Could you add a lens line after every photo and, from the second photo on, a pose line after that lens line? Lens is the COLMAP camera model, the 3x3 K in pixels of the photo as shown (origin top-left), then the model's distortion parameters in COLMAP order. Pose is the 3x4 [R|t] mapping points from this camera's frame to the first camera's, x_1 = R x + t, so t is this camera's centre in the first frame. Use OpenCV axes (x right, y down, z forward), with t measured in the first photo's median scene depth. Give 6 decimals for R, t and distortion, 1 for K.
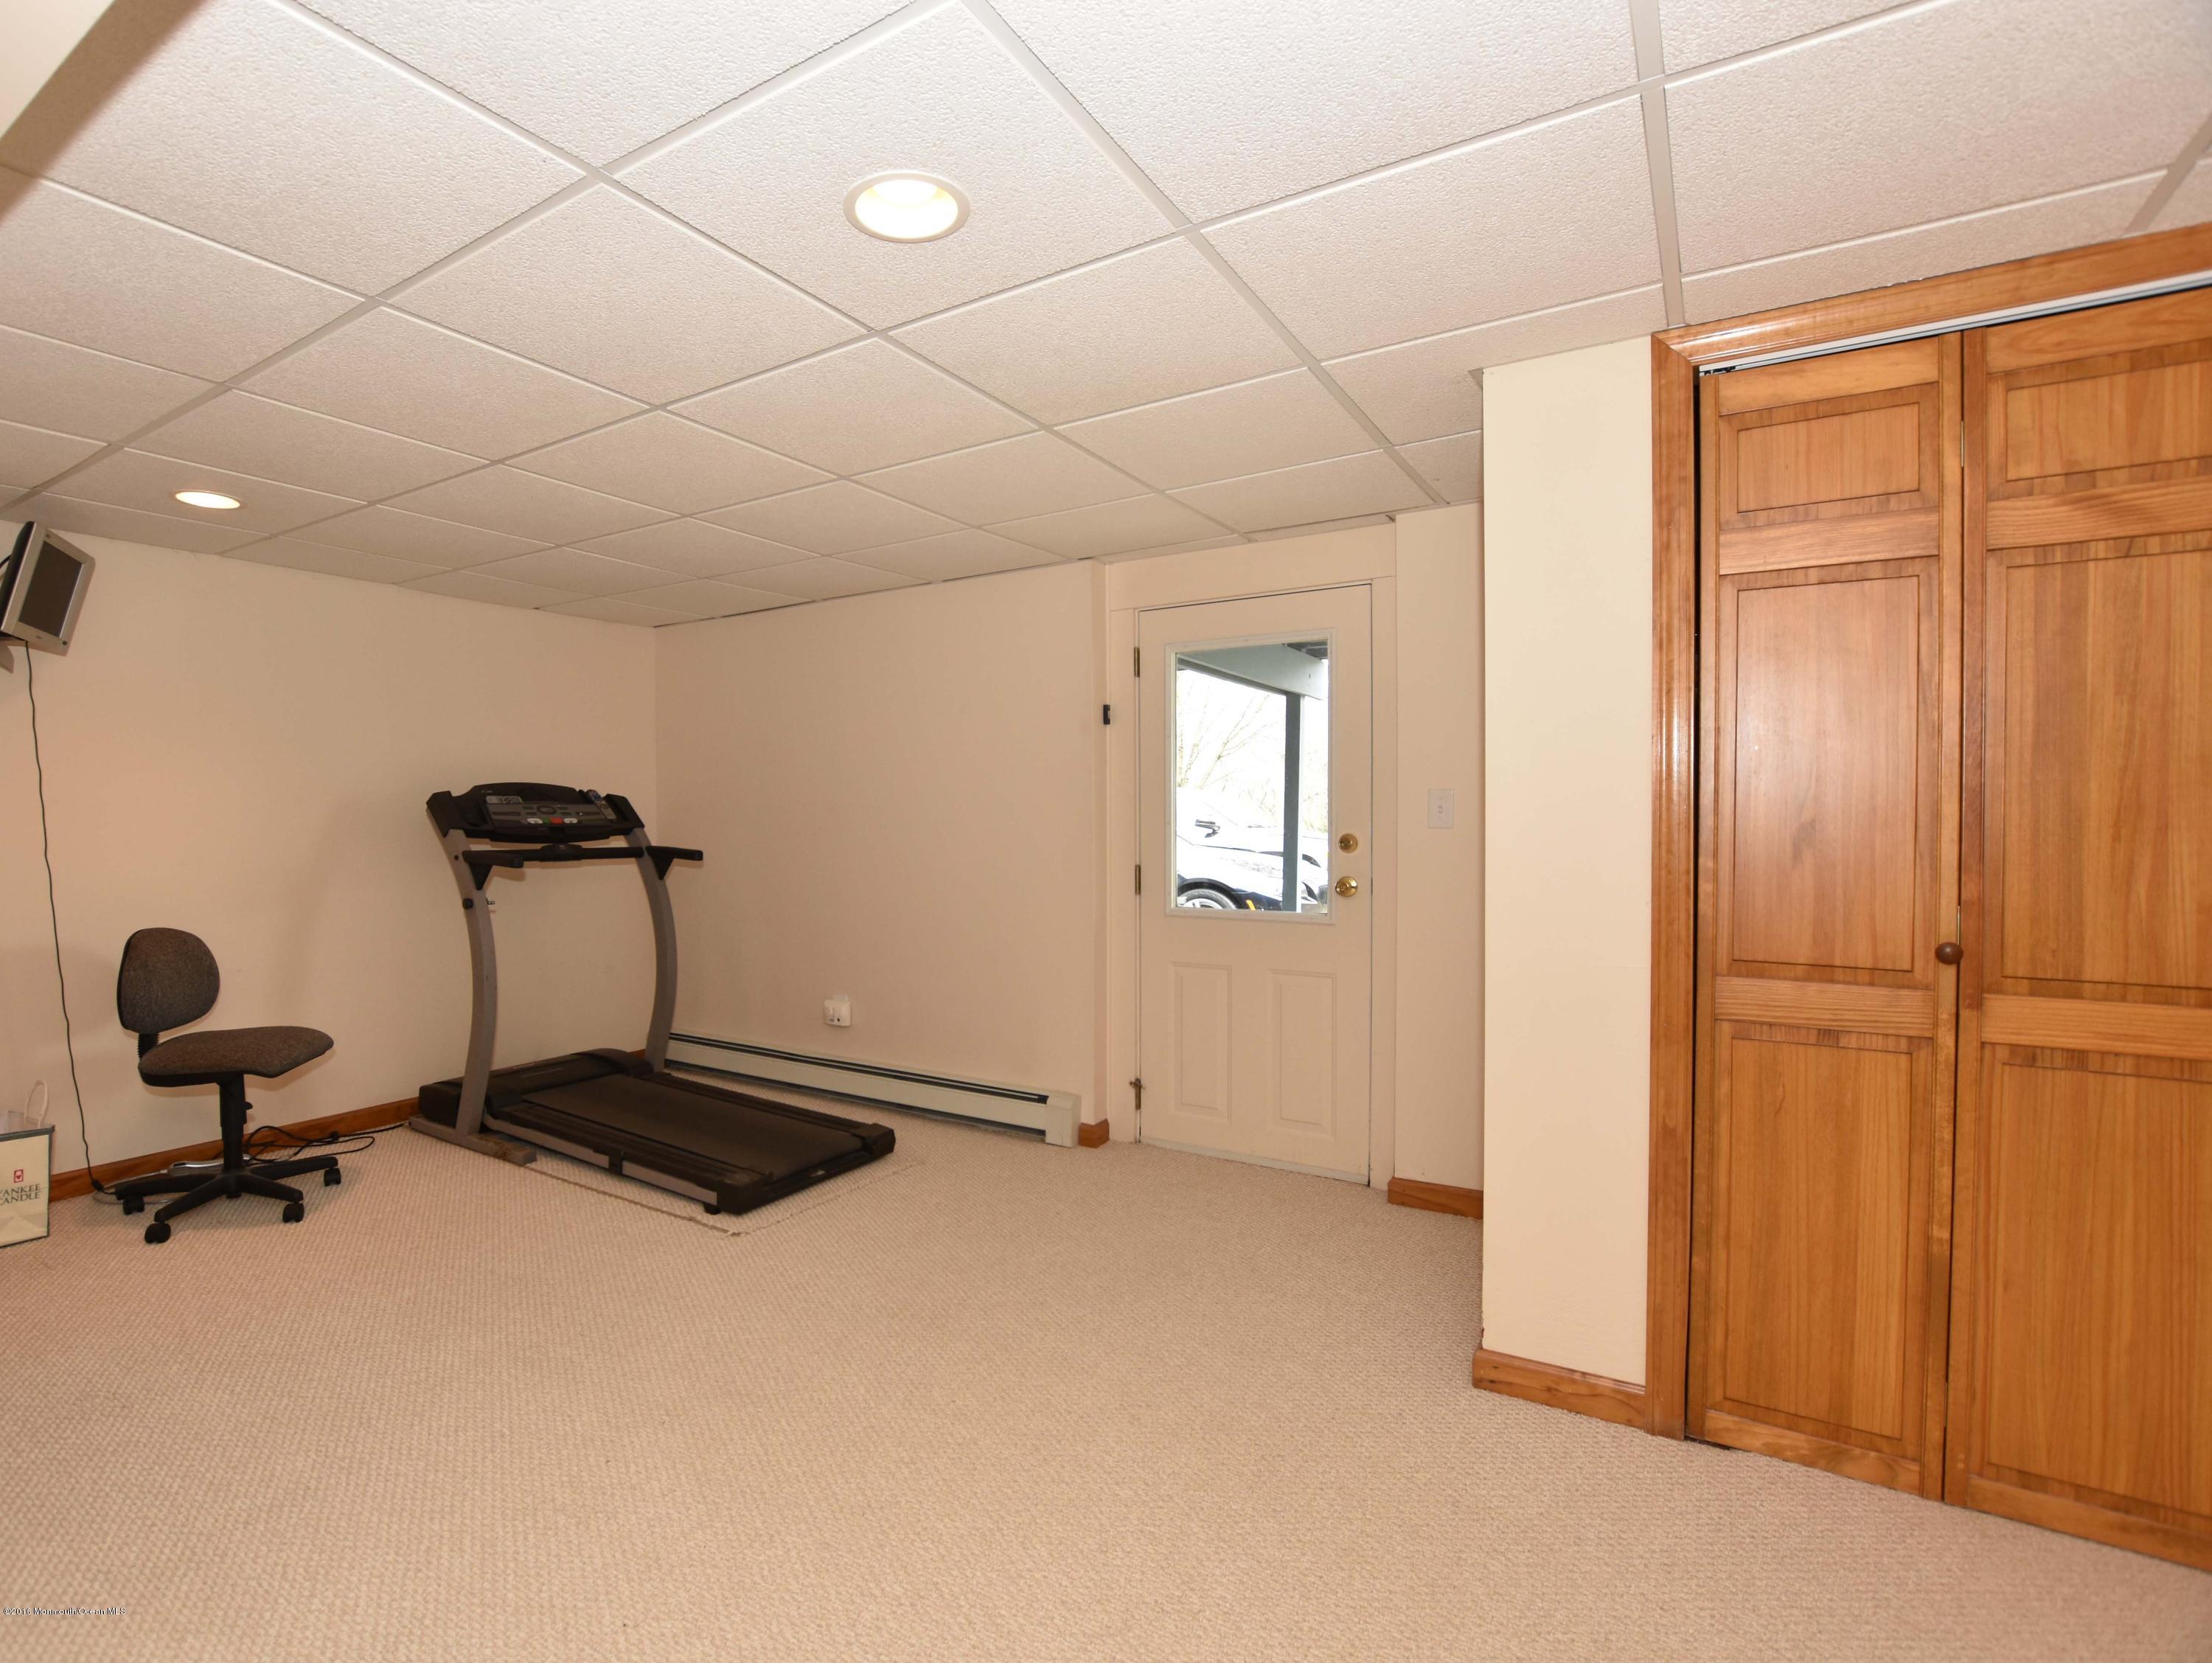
lens RADIAL K [[957.7, 0, 1106.0], [0, 957.7, 831.5], [0, 0, 1]] dist [-0.027868, -0.000074]
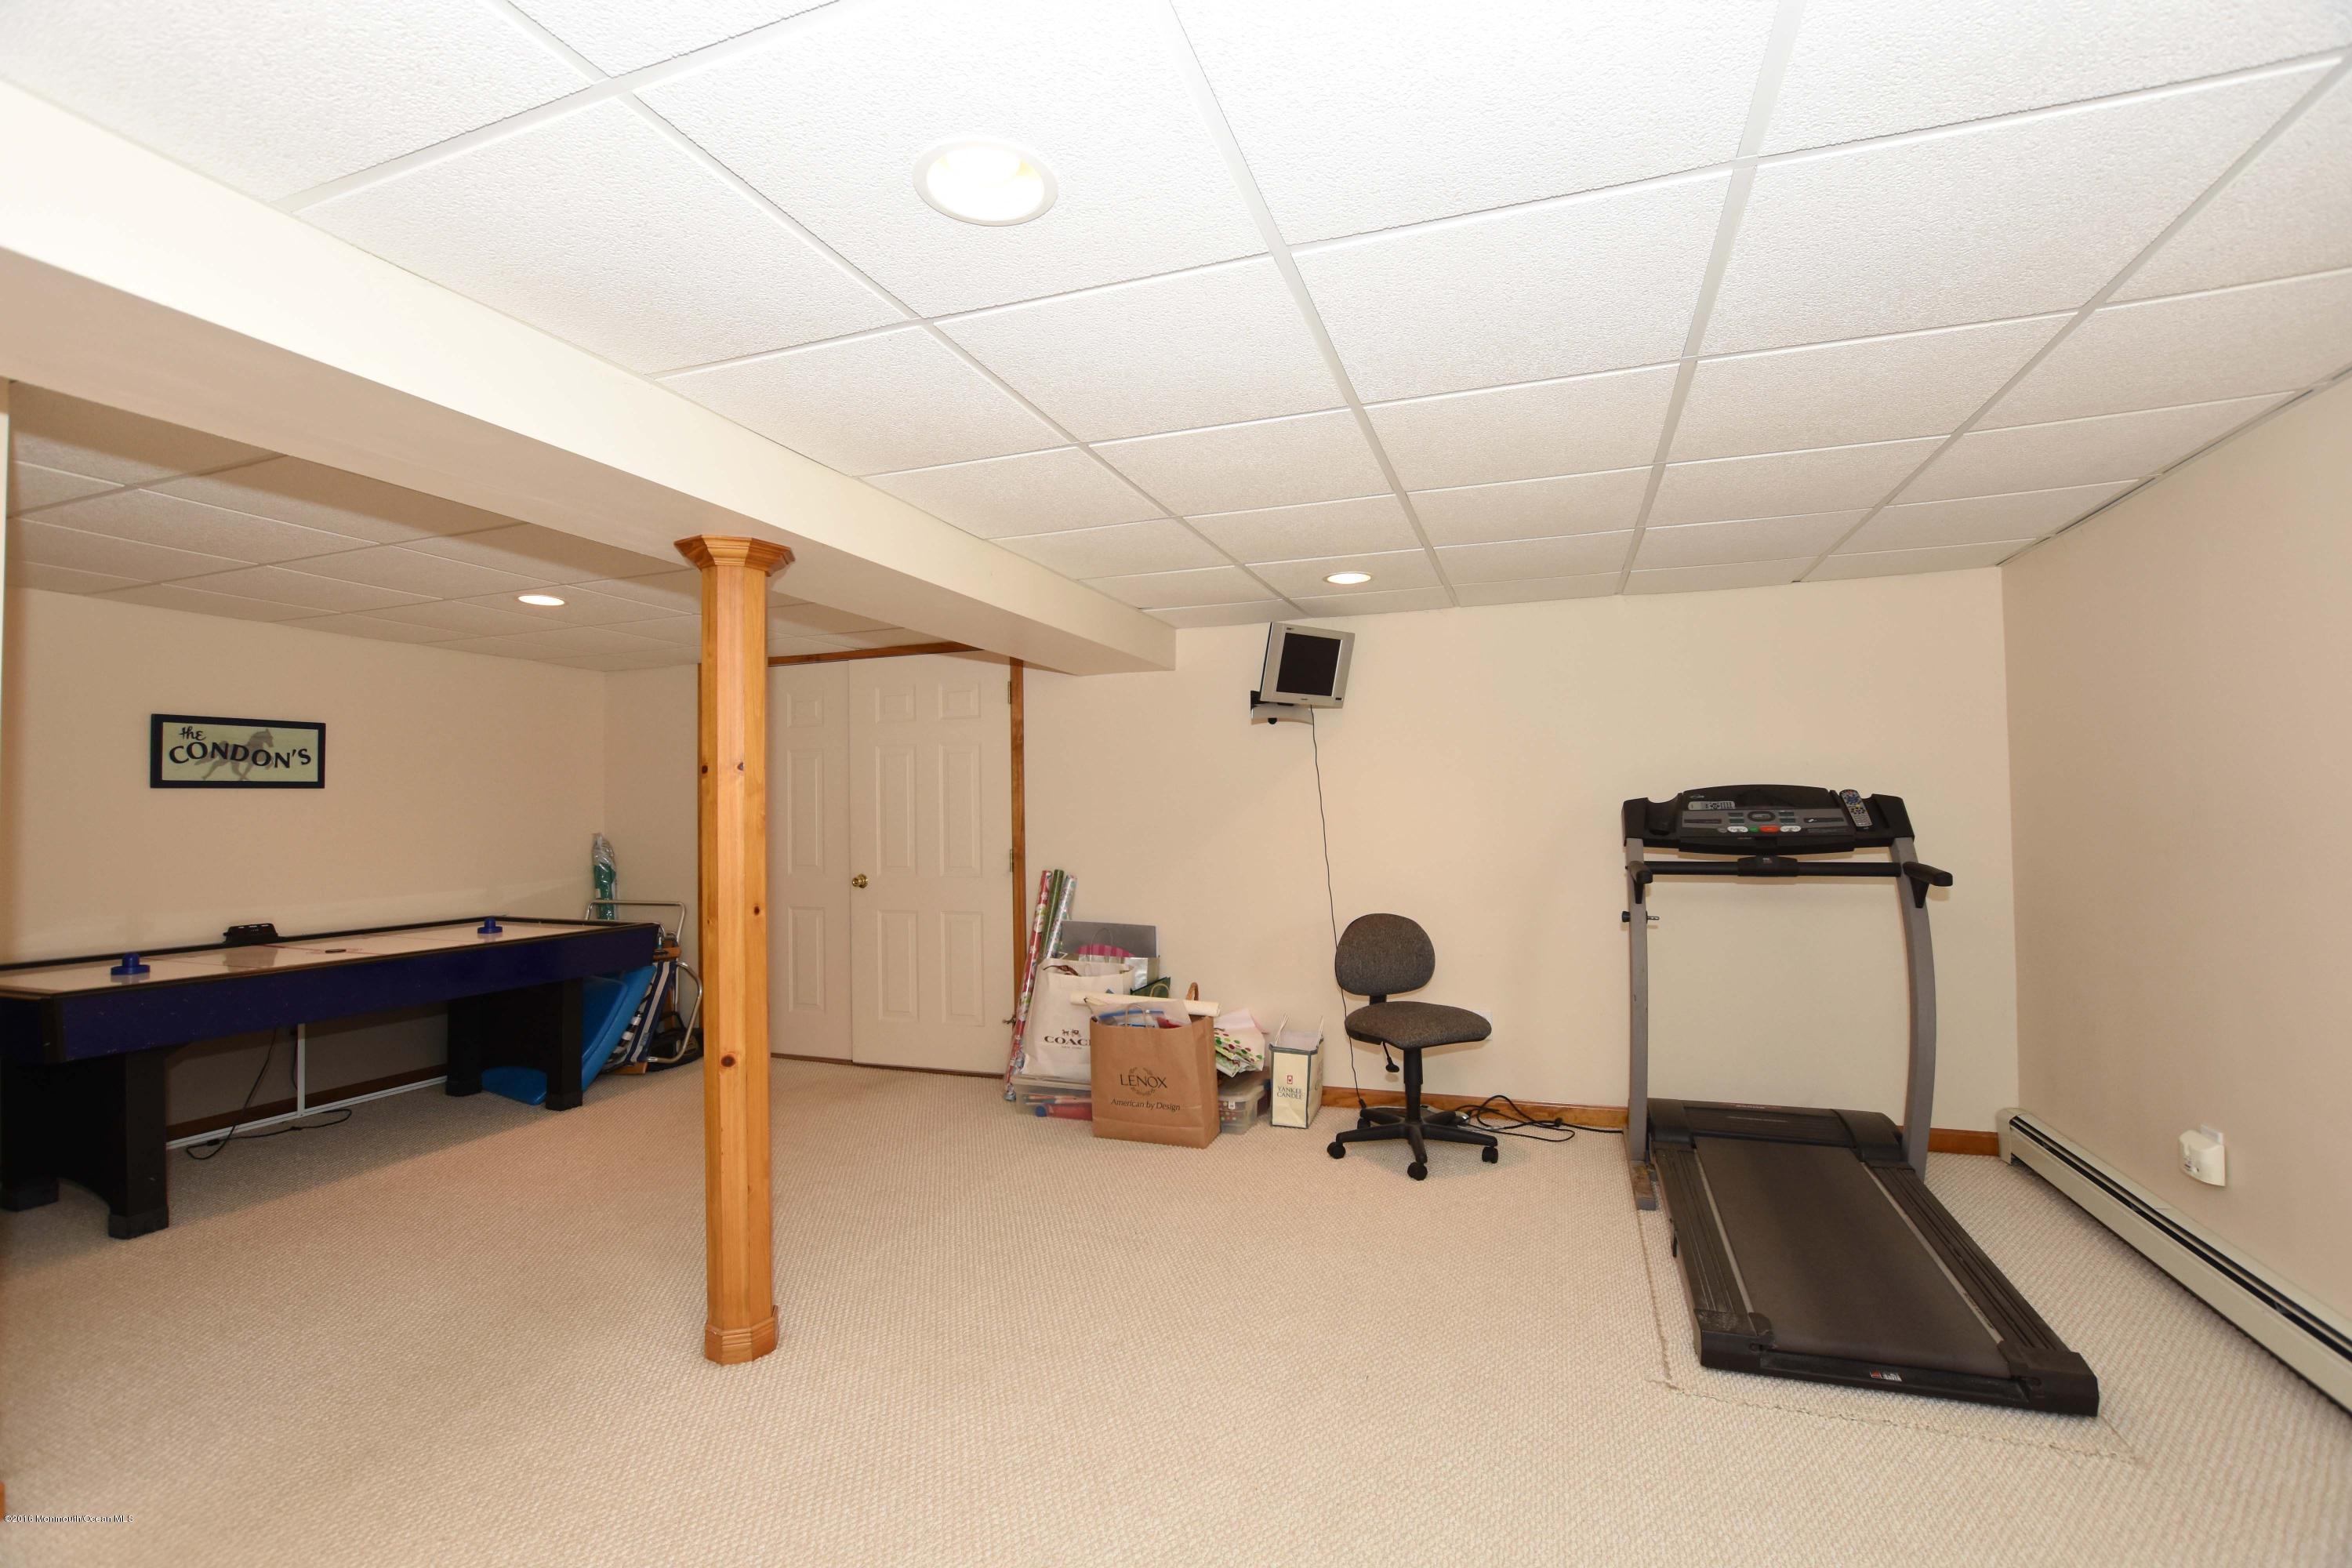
lens RADIAL K [[1044.9, 0, 1176.0], [0, 1044.9, 784.0], [0, 0, 1]] dist [-0.026513, 0.000799]
pose [[0.235536, -0.029160, -0.971428, 0.243121], [-0.011161, 0.999403, -0.032706, -0.017995], [0.971802, 0.018545, 0.235070, 0.304571]]
